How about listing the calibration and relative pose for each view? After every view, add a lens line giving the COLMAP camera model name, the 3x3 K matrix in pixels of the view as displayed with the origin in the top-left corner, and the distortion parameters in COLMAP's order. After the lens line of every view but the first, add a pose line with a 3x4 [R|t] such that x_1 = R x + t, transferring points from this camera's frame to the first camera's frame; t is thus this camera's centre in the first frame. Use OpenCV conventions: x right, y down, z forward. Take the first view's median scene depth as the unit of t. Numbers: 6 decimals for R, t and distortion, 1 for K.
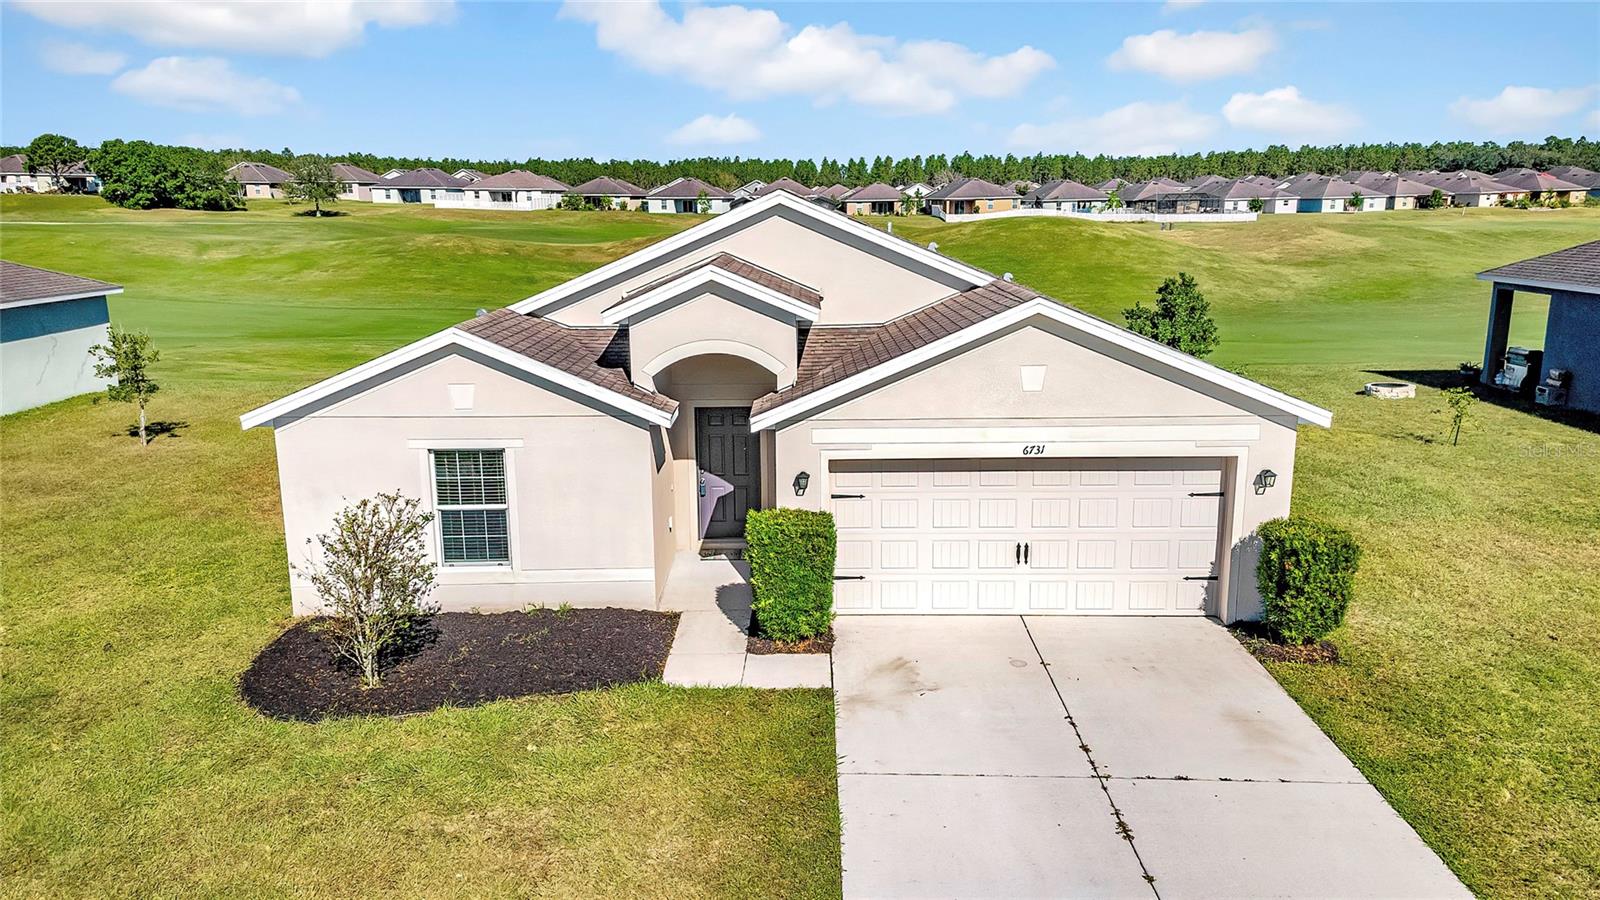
lens RADIAL K [[1160.1, 0, 799.2], [0, 1160.1, 446.3], [0, 0, 1]] dist [0.150041, -0.069202]
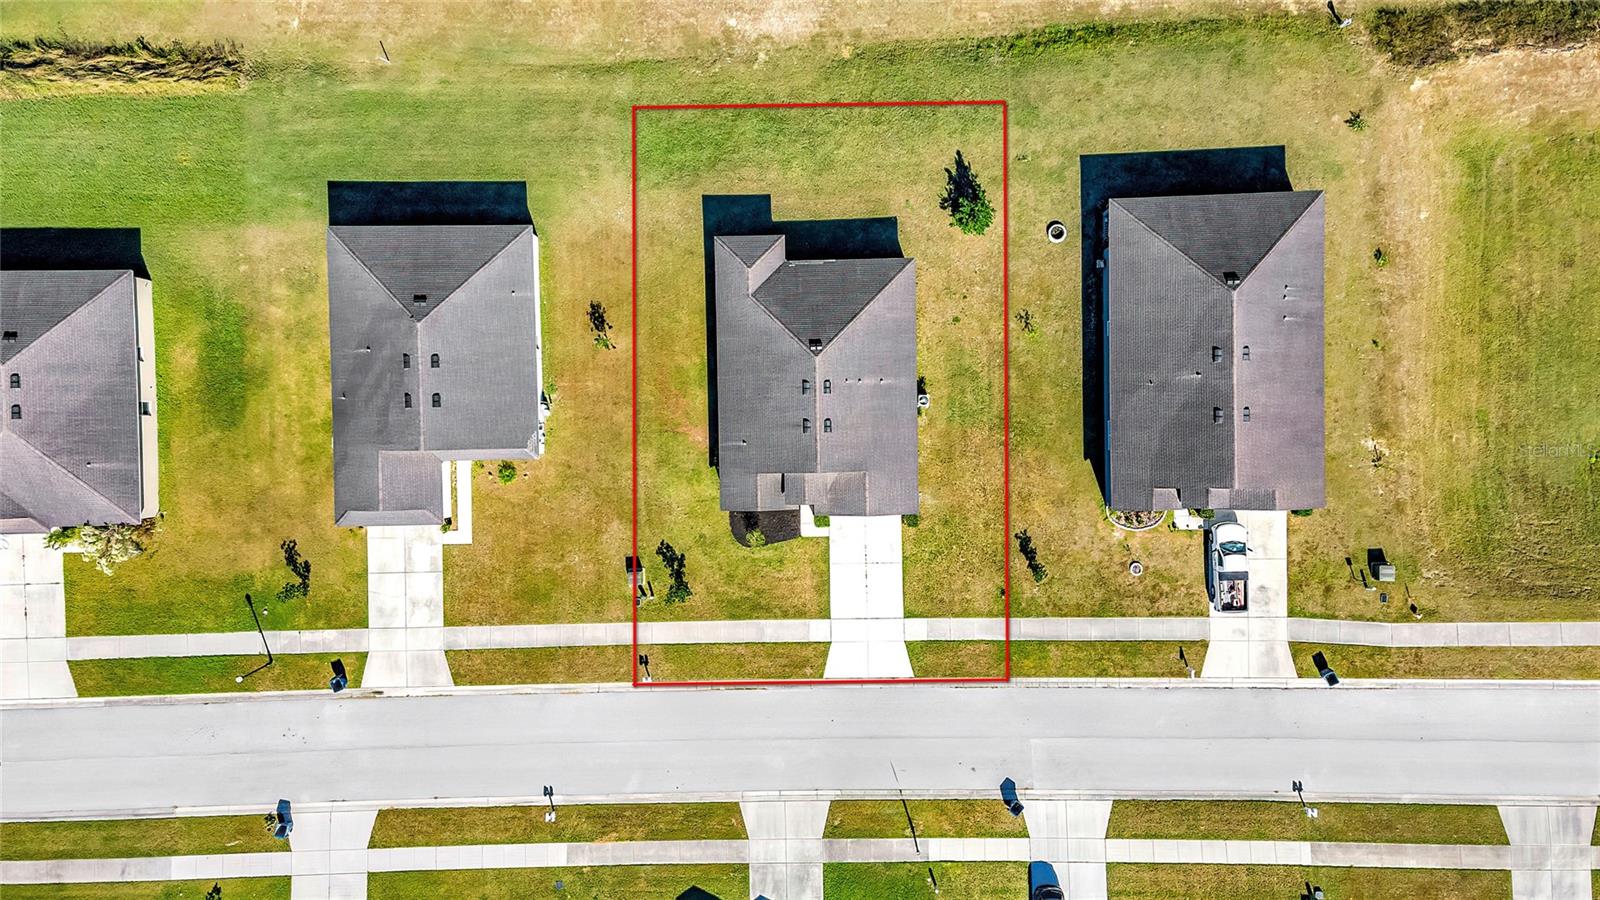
lens RADIAL K [[1160.1, 0, 795.3], [0, 1160.1, 447.5], [0, 0, 1]] dist [0.150041, -0.069202]
pose [[0.999340, -0.024518, -0.026809, 0.001915], [0.030916, 0.186376, 0.981992, -0.454413], [-0.019080, -0.982172, 0.187011, 0.025375]]
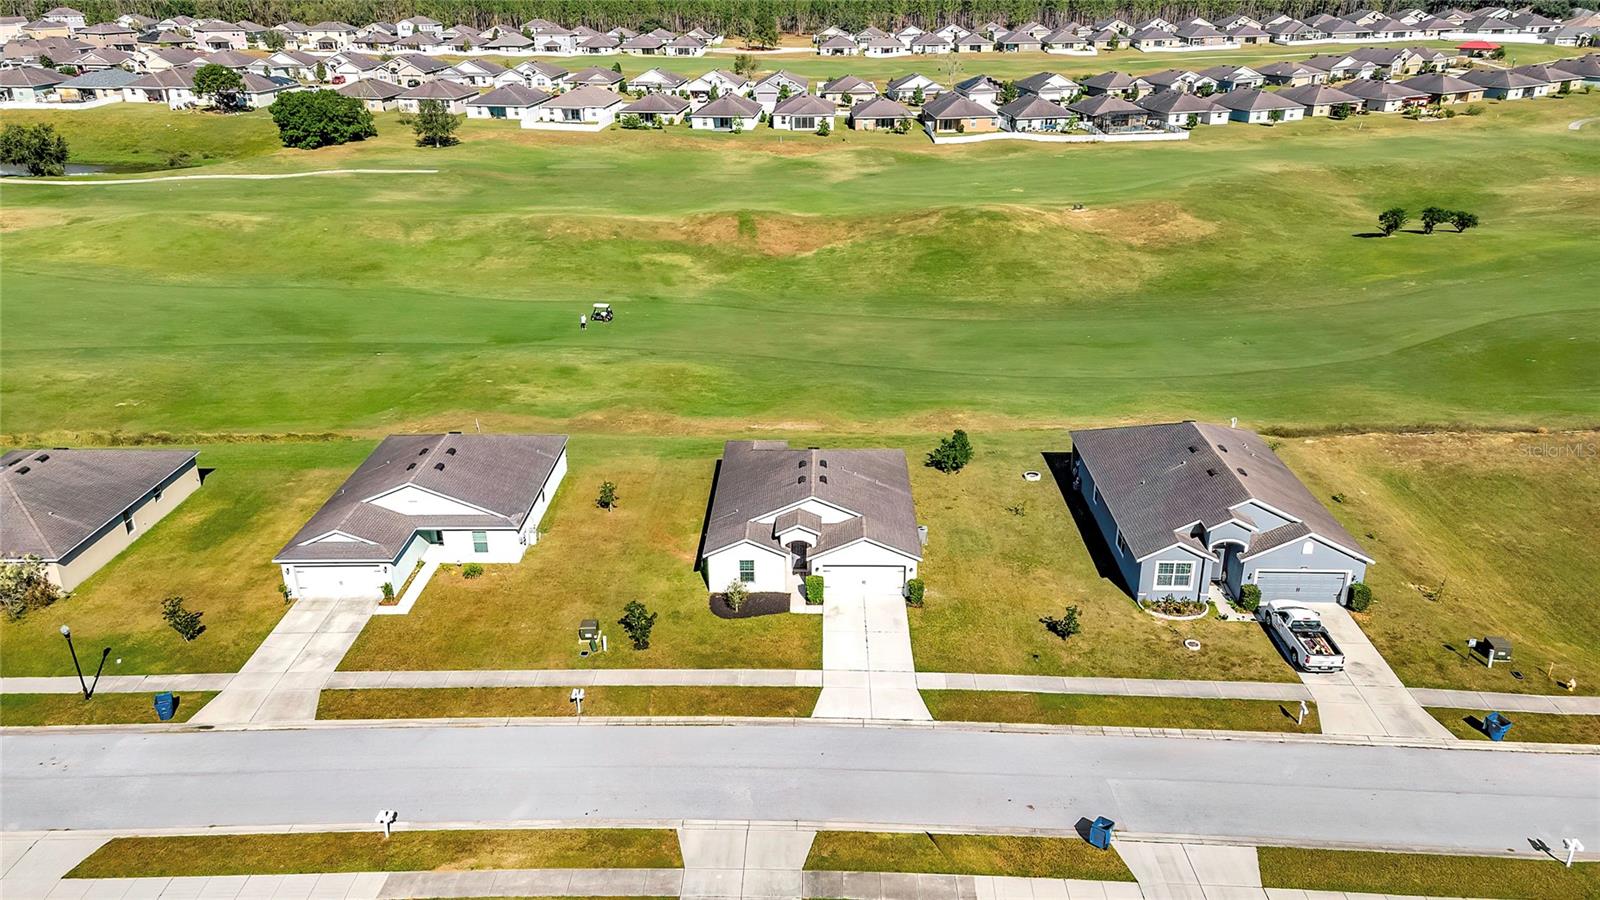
lens RADIAL K [[1160.1, 0, 787.4], [0, 1160.1, 461.8], [0, 0, 1]] dist [0.150041, -0.069202]
pose [[0.999744, 0.003230, -0.022375, -0.001278], [0.001222, 0.980572, 0.196154, -0.116095], [0.022574, -0.196131, 0.980318, -0.311918]]
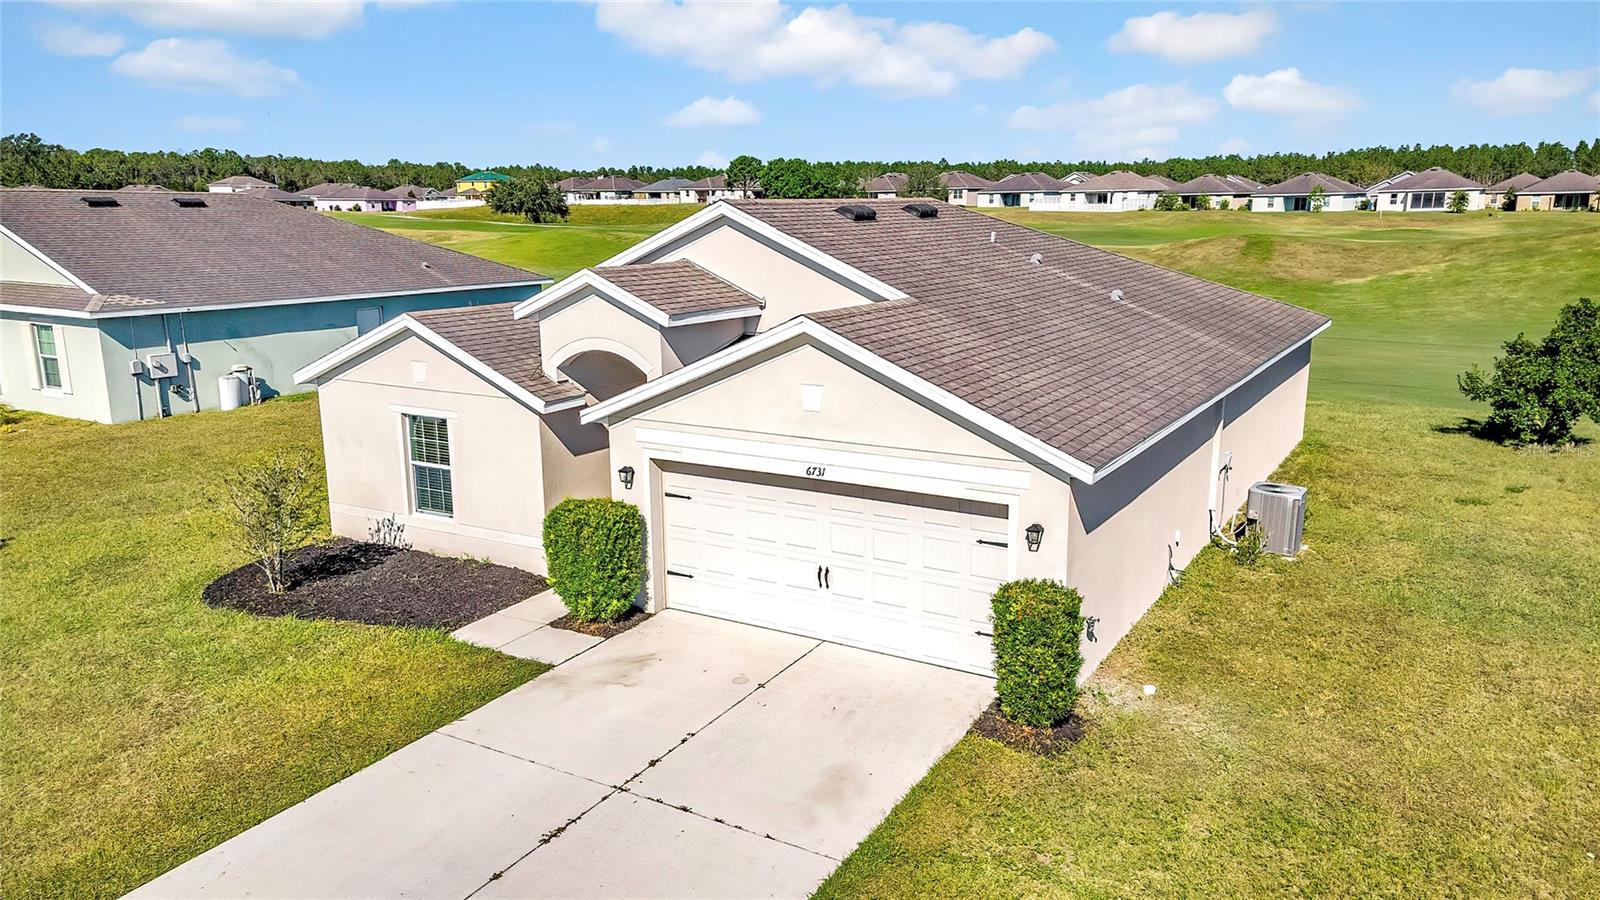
lens RADIAL K [[1160.1, 0, 796.6], [0, 1160.1, 451.1], [0, 0, 1]] dist [0.150041, -0.069202]
pose [[0.861346, 0.108375, -0.496324, 0.056690], [-0.106872, 0.993773, 0.031526, -0.003590], [0.496650, 0.025889, 0.867565, 0.013337]]
